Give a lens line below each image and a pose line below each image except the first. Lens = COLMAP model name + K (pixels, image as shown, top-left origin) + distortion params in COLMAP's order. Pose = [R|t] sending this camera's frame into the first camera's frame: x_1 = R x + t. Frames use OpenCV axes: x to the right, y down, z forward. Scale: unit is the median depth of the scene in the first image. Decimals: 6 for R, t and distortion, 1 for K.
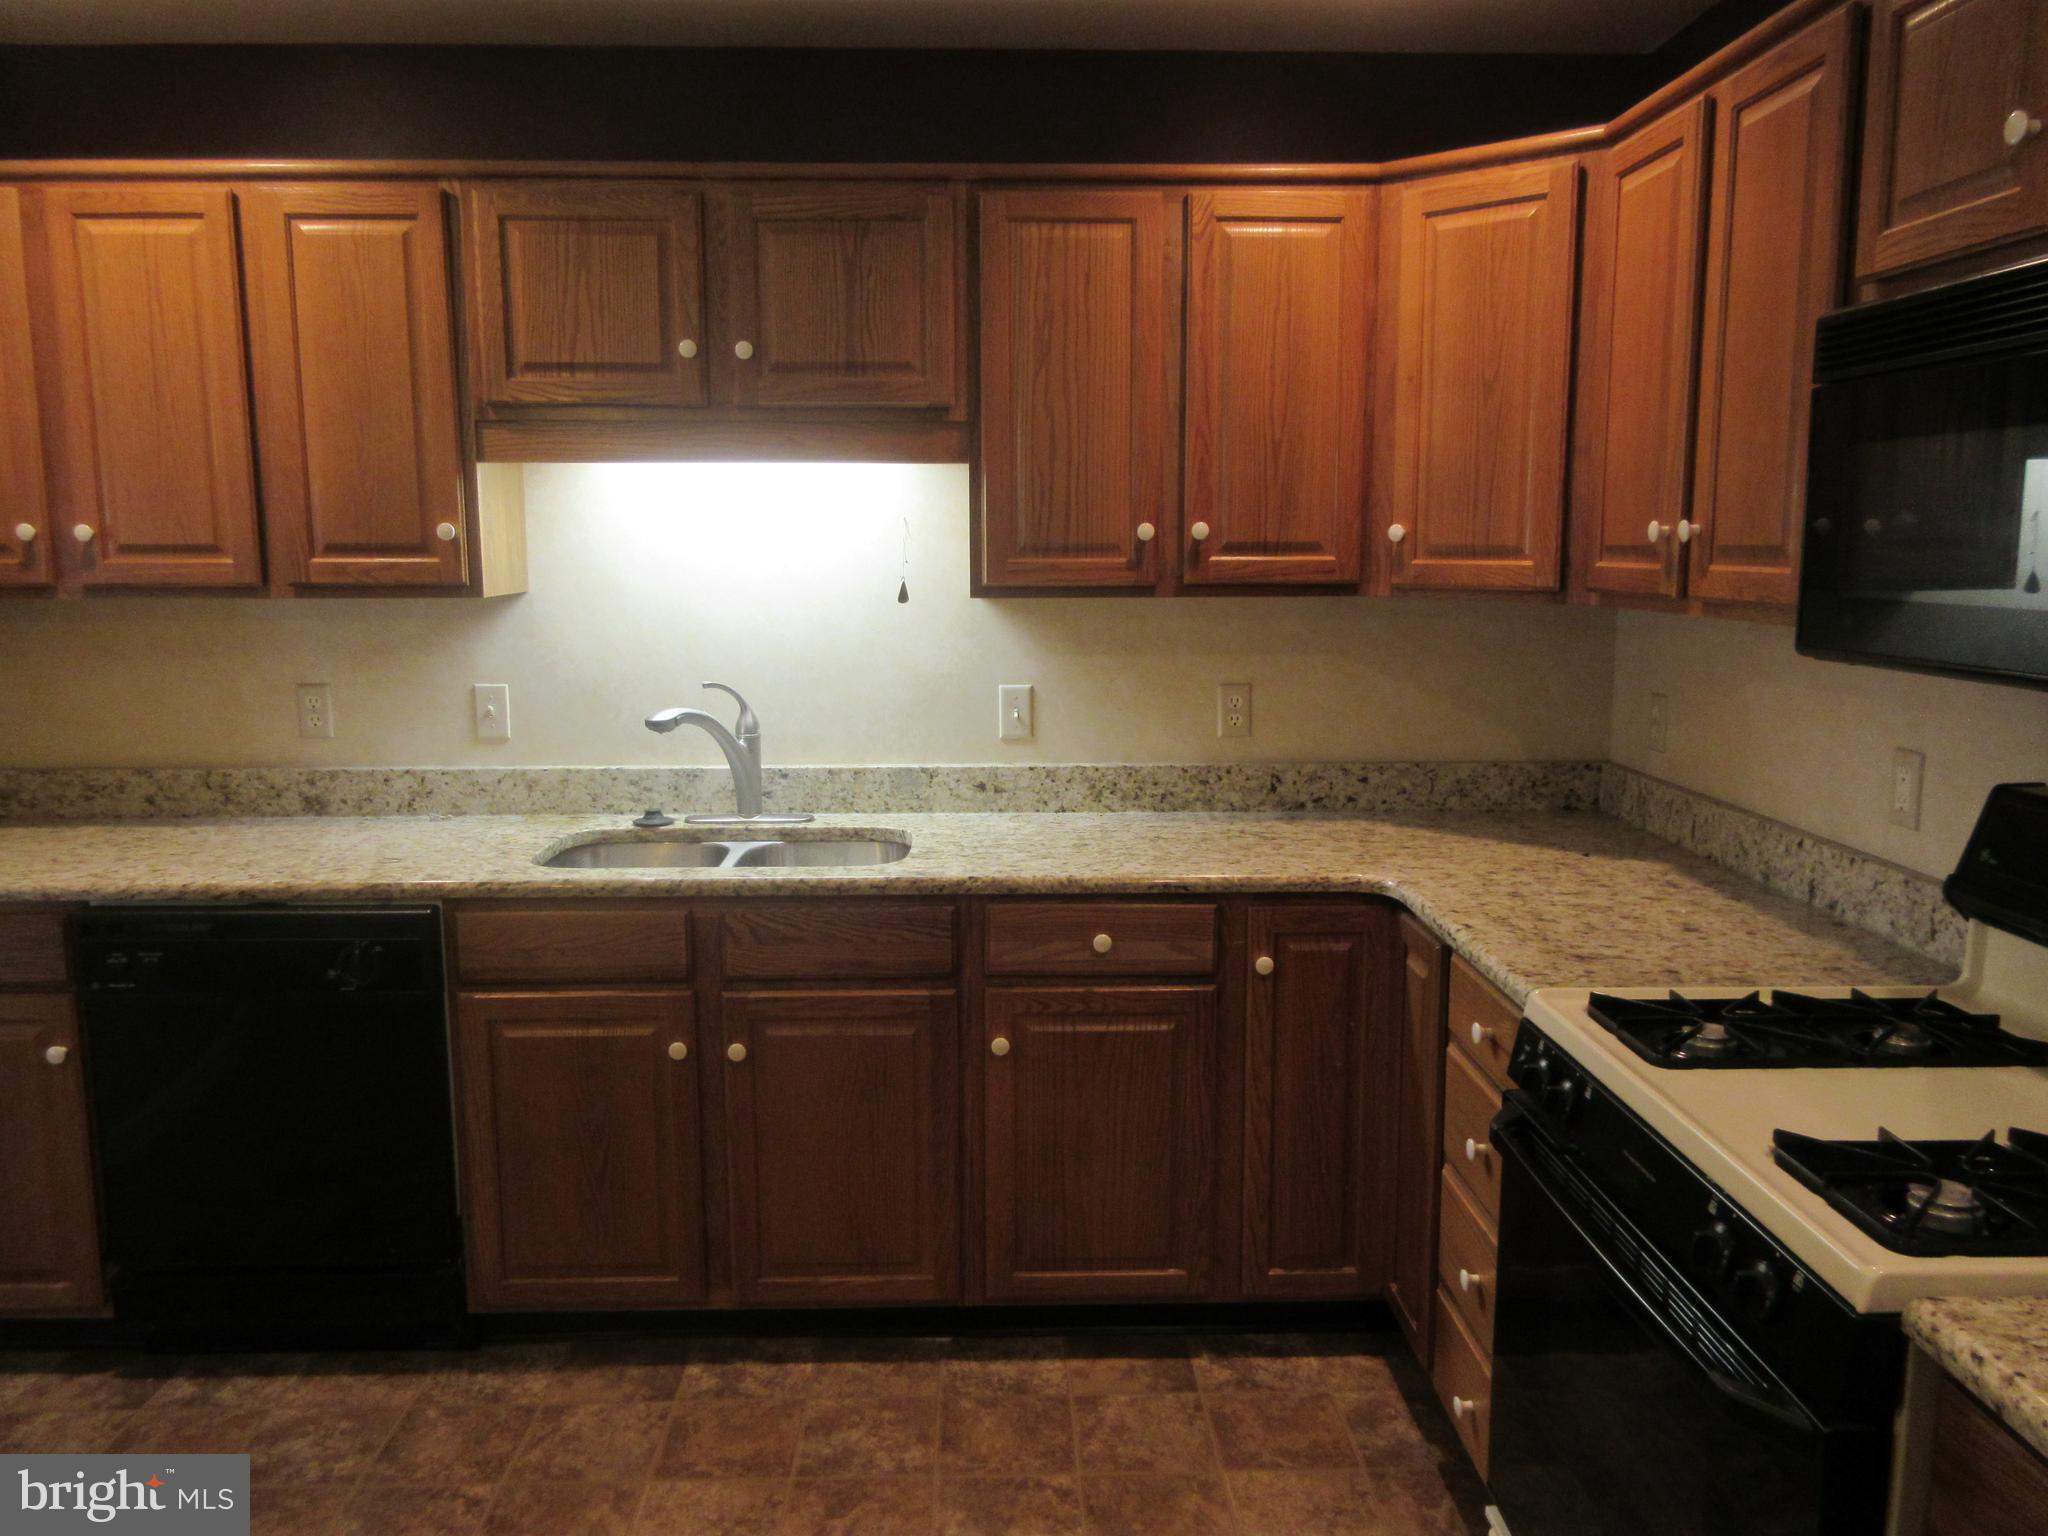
lens RADIAL K [[1527.0, 0, 1027.4], [0, 1527.0, 760.3], [0, 0, 1]] dist [0.007418, 0.000753]
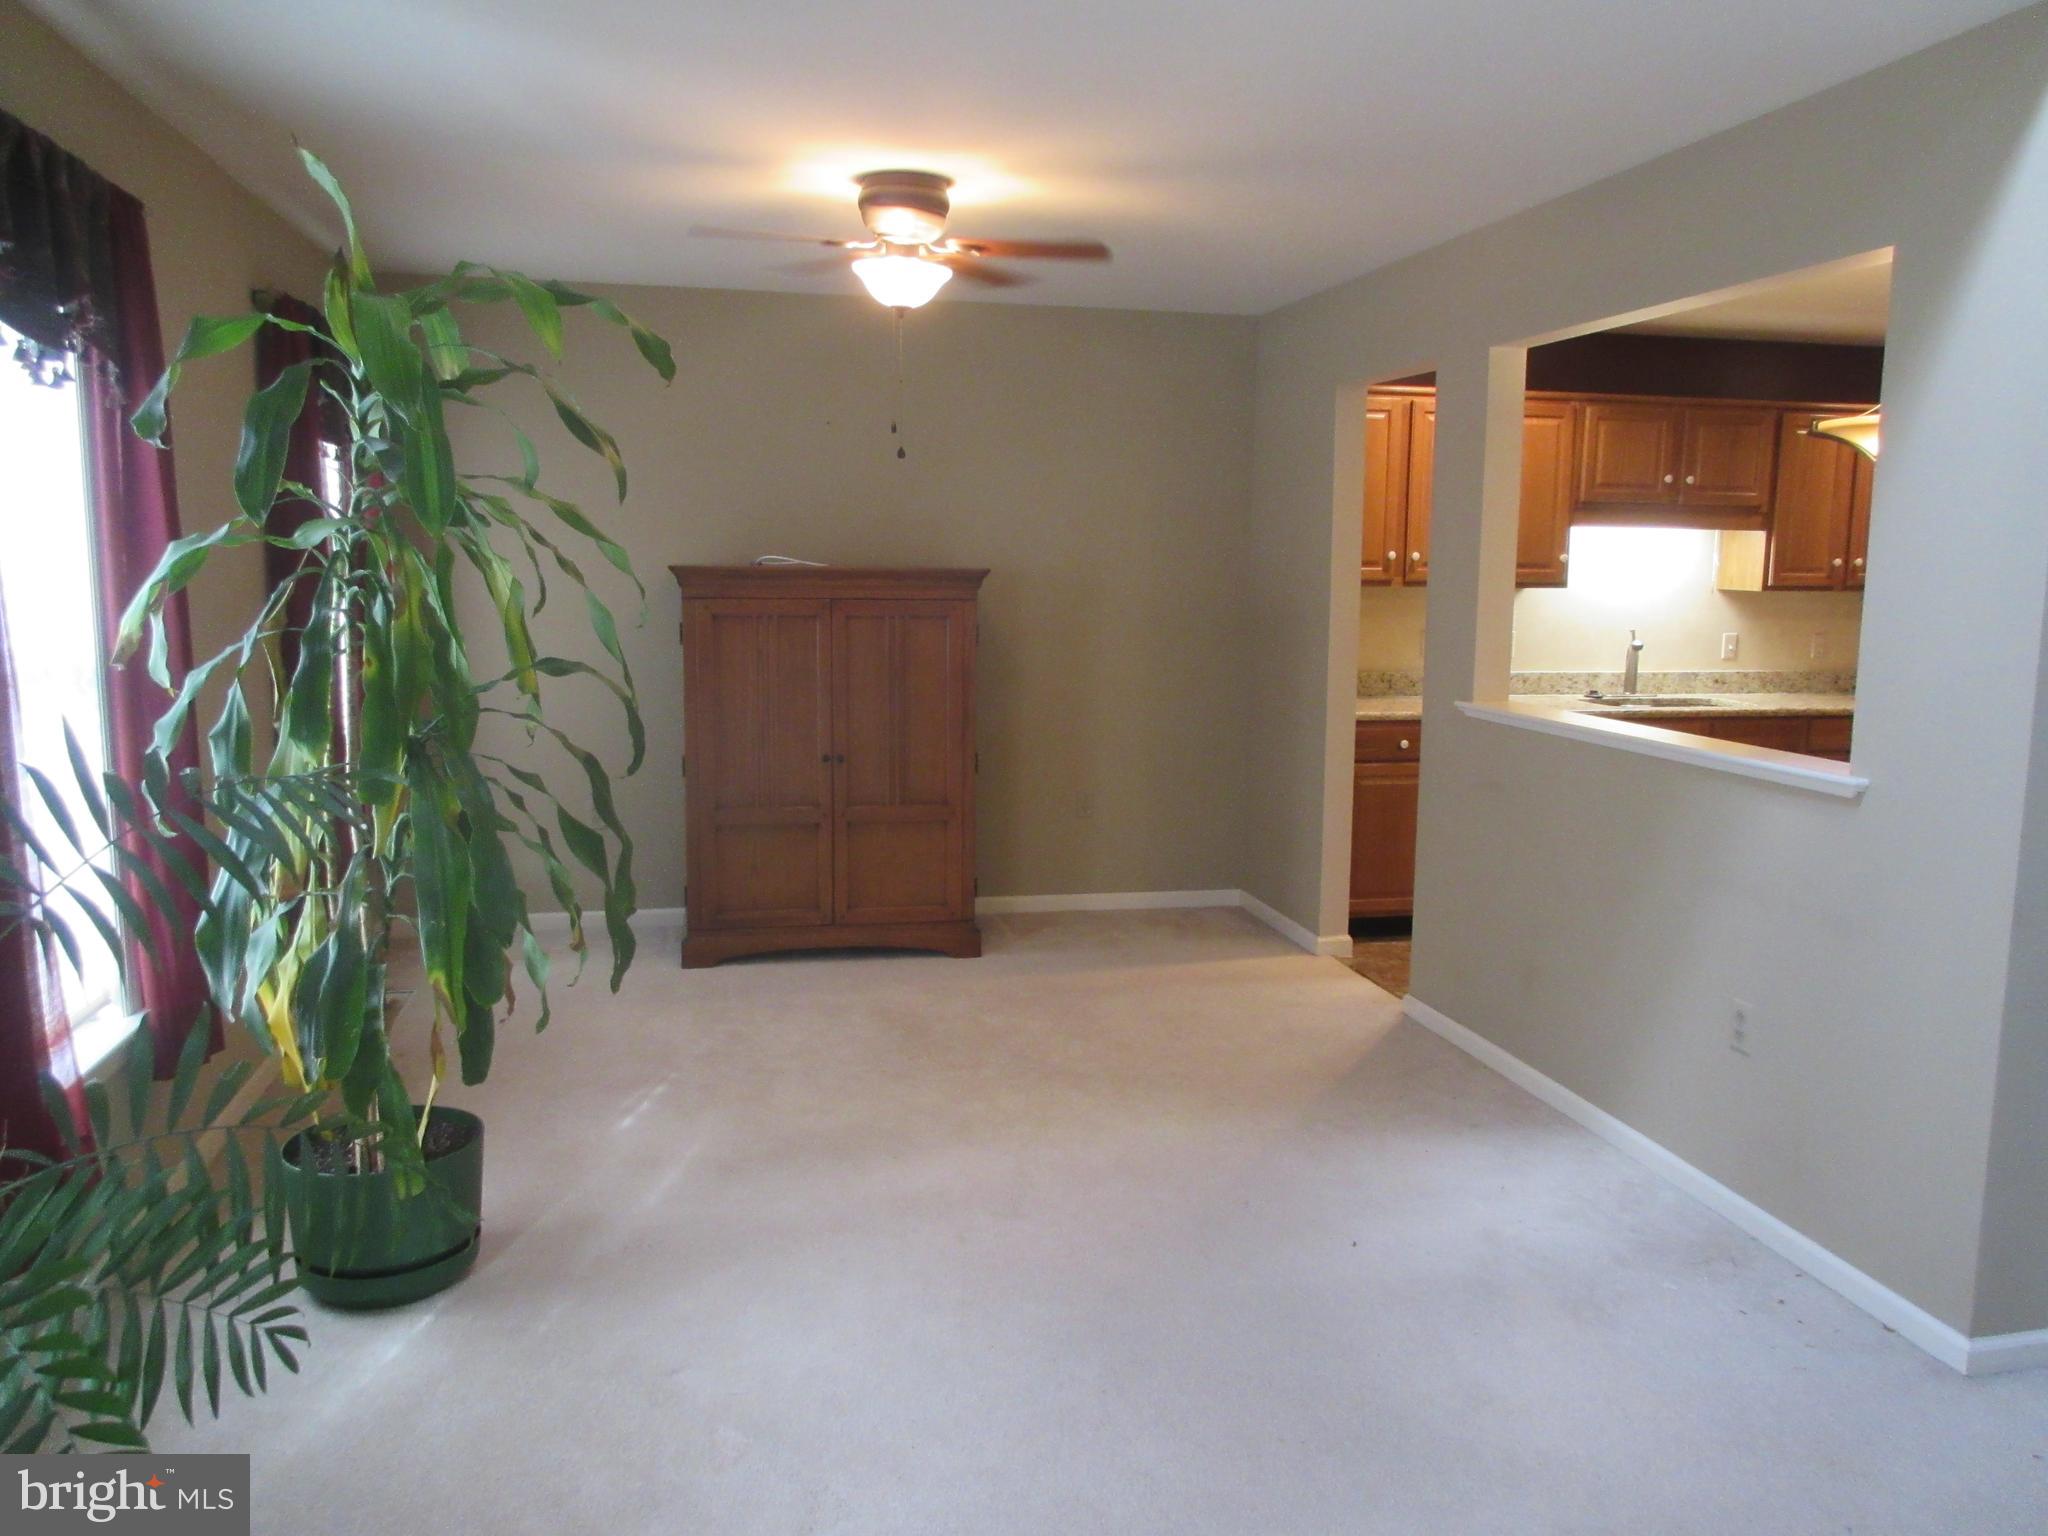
lens RADIAL K [[1527.0, 0, 1029.0], [0, 1527.0, 767.7], [0, 0, 1]] dist [0.007418, 0.000753]
pose [[0.980760, -0.013361, 0.194757, -1.449516], [0.014806, 0.999873, -0.005964, 0.142708], [-0.194653, 0.008733, 0.980833, -0.933716]]
